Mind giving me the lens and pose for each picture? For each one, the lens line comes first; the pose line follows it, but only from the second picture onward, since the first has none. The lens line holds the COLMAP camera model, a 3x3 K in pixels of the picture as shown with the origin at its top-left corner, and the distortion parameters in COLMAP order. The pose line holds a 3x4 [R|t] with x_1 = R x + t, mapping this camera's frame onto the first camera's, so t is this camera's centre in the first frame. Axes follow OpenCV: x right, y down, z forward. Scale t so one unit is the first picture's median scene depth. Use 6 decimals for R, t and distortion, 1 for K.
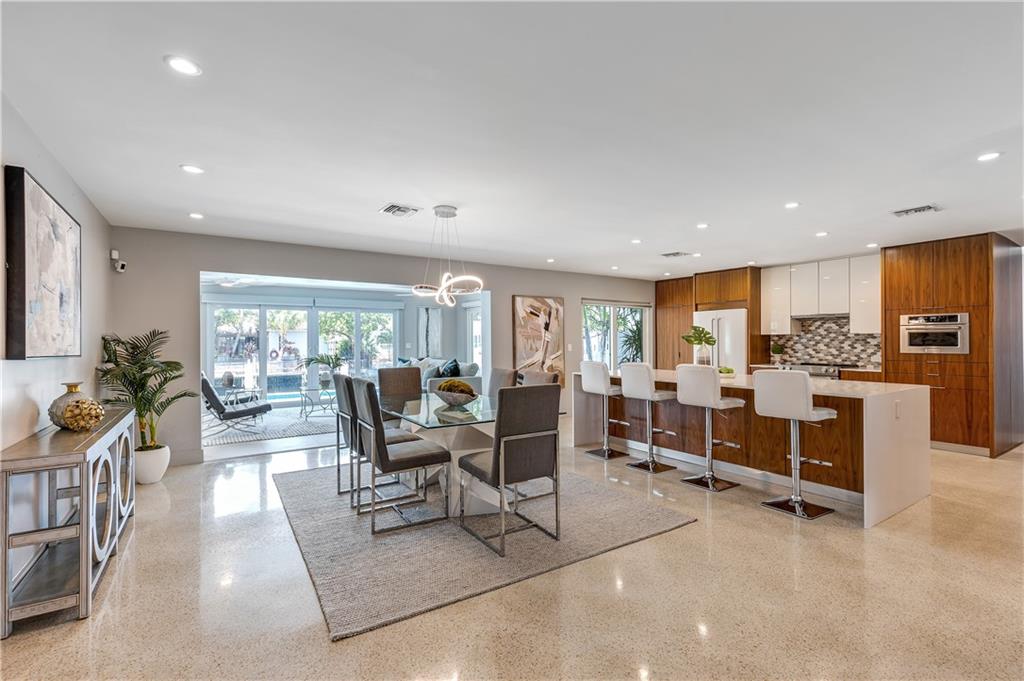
lens RADIAL K [[463.5, 0, 511.2], [0, 463.5, 339.3], [0, 0, 1]] dist [0.009013, -0.002578]
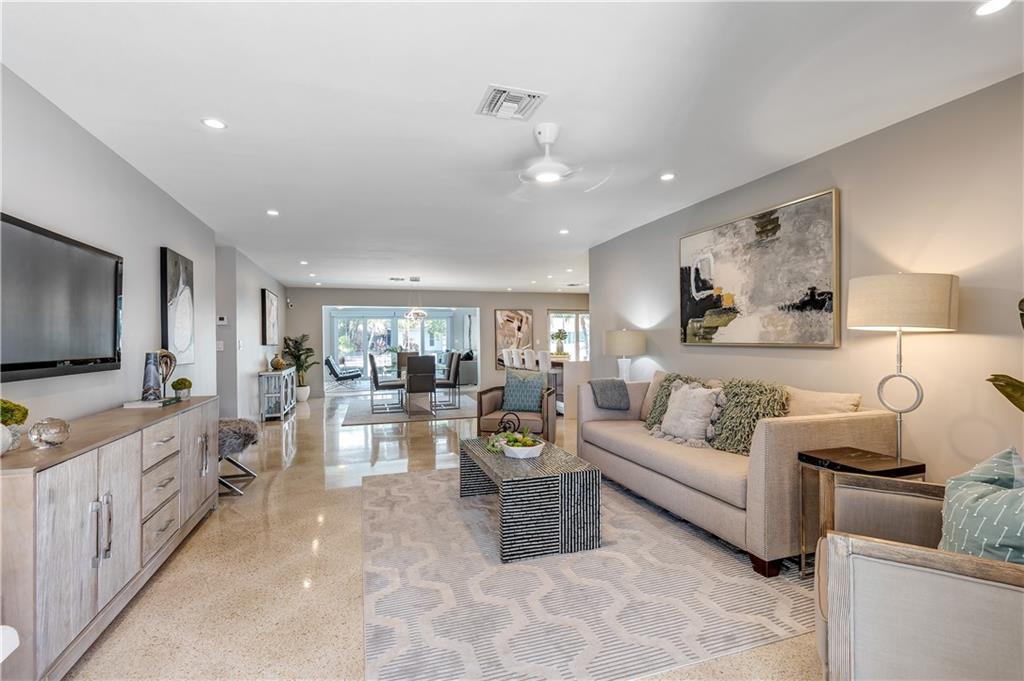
lens RADIAL K [[463.5, 0, 509.3], [0, 463.5, 335.4], [0, 0, 1]] dist [0.009013, -0.002578]
pose [[0.966093, -0.006265, -0.258120, 0.514701], [0.006664, 0.999978, 0.000673, -0.006438], [0.258110, -0.002370, 0.966113, -0.605152]]
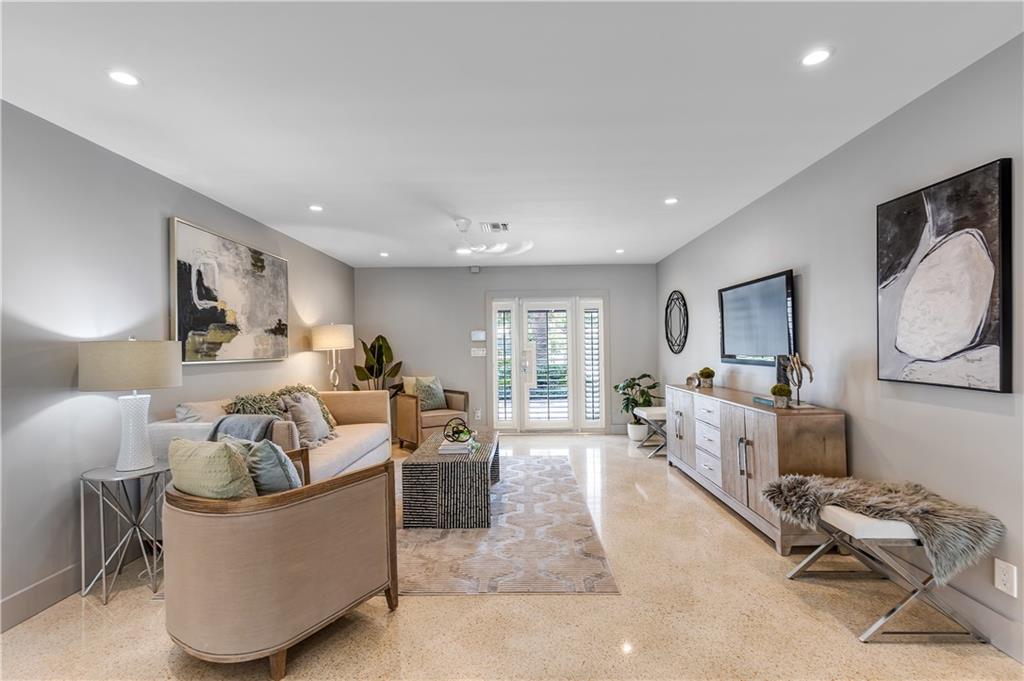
lens RADIAL K [[463.5, 0, 510.5], [0, 463.5, 343.7], [0, 0, 1]] dist [0.009013, -0.002578]
pose [[-0.822103, 0.016595, 0.569097, 0.027638], [0.007492, 0.999804, -0.018331, -0.001508], [-0.569290, -0.010806, -0.822066, 0.278838]]
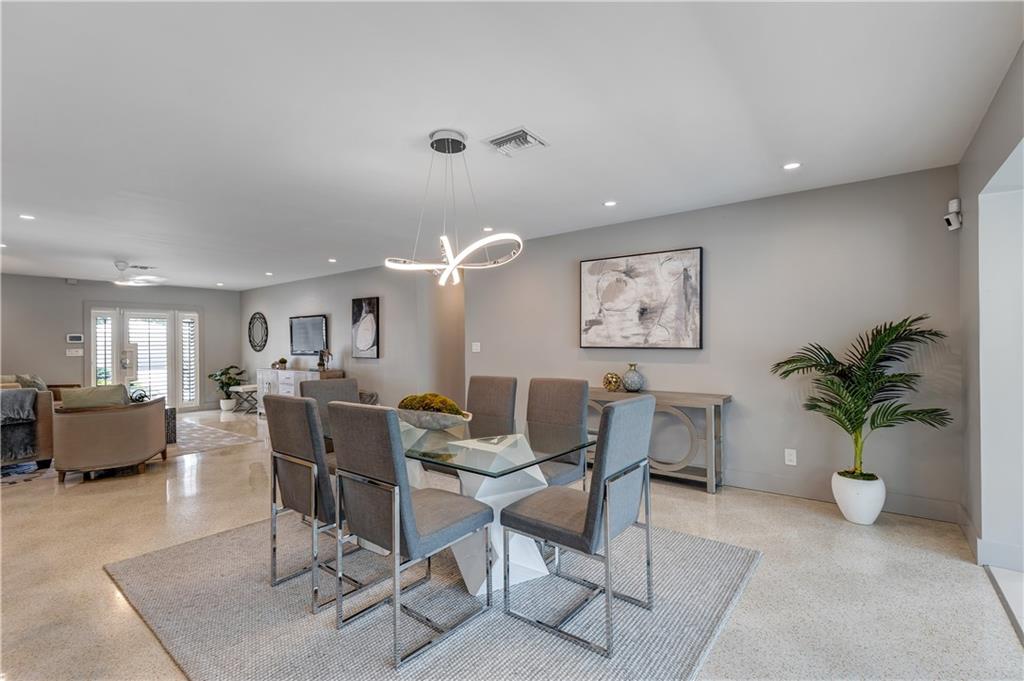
lens RADIAL K [[463.5, 0, 522.6], [0, 463.5, 341.1], [0, 0, 1]] dist [0.009013, -0.002578]
pose [[-0.941003, 0.012647, -0.338162, -0.012168], [0.018567, 0.999726, -0.014278, 0.006974], [0.337889, -0.019714, -0.940980, 1.010325]]
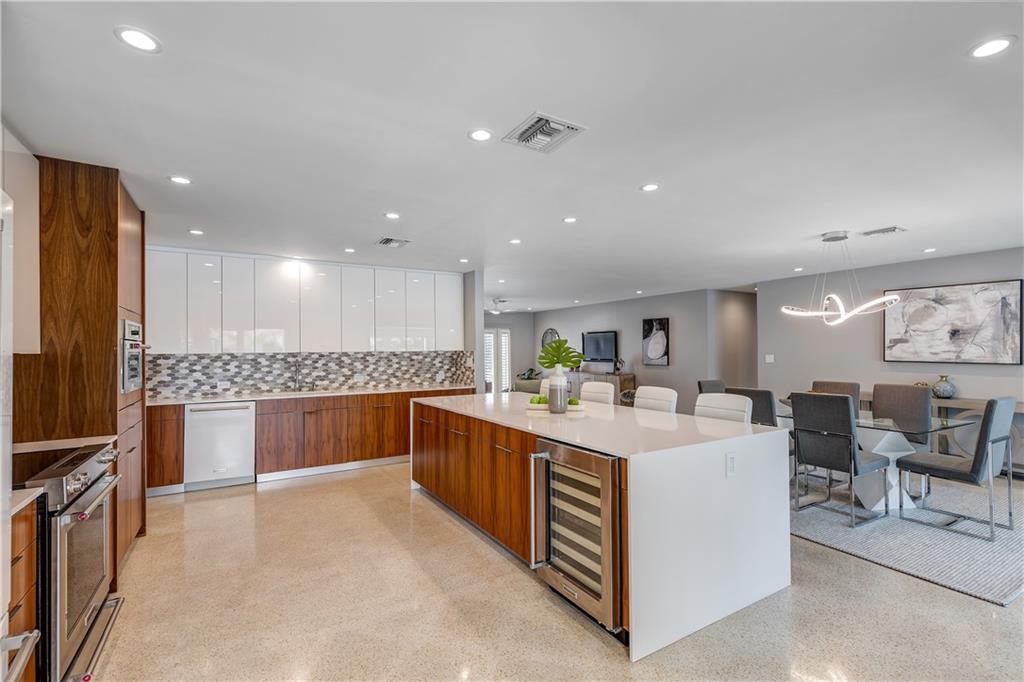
lens RADIAL K [[463.5, 0, 520.1], [0, 463.5, 344.3], [0, 0, 1]] dist [0.009013, -0.002578]
pose [[-0.999475, 0.008713, 0.031202, 0.344084], [0.007956, 0.999673, -0.024309, -0.008277], [-0.031404, -0.024048, -0.999217, 1.287597]]
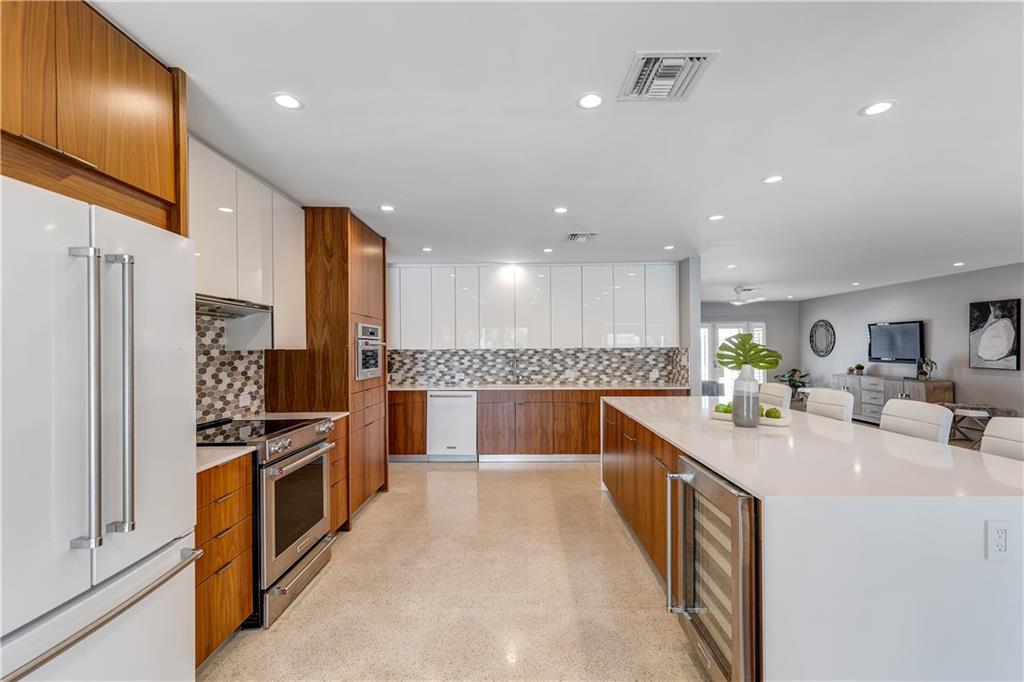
lens RADIAL K [[463.5, 0, 516.6], [0, 463.5, 347.9], [0, 0, 1]] dist [0.009013, -0.002578]
pose [[-0.829154, 0.005987, 0.558988, 0.254328], [-0.000200, 0.999939, -0.011006, -0.008927], [-0.559020, -0.009237, -0.829103, 1.221828]]
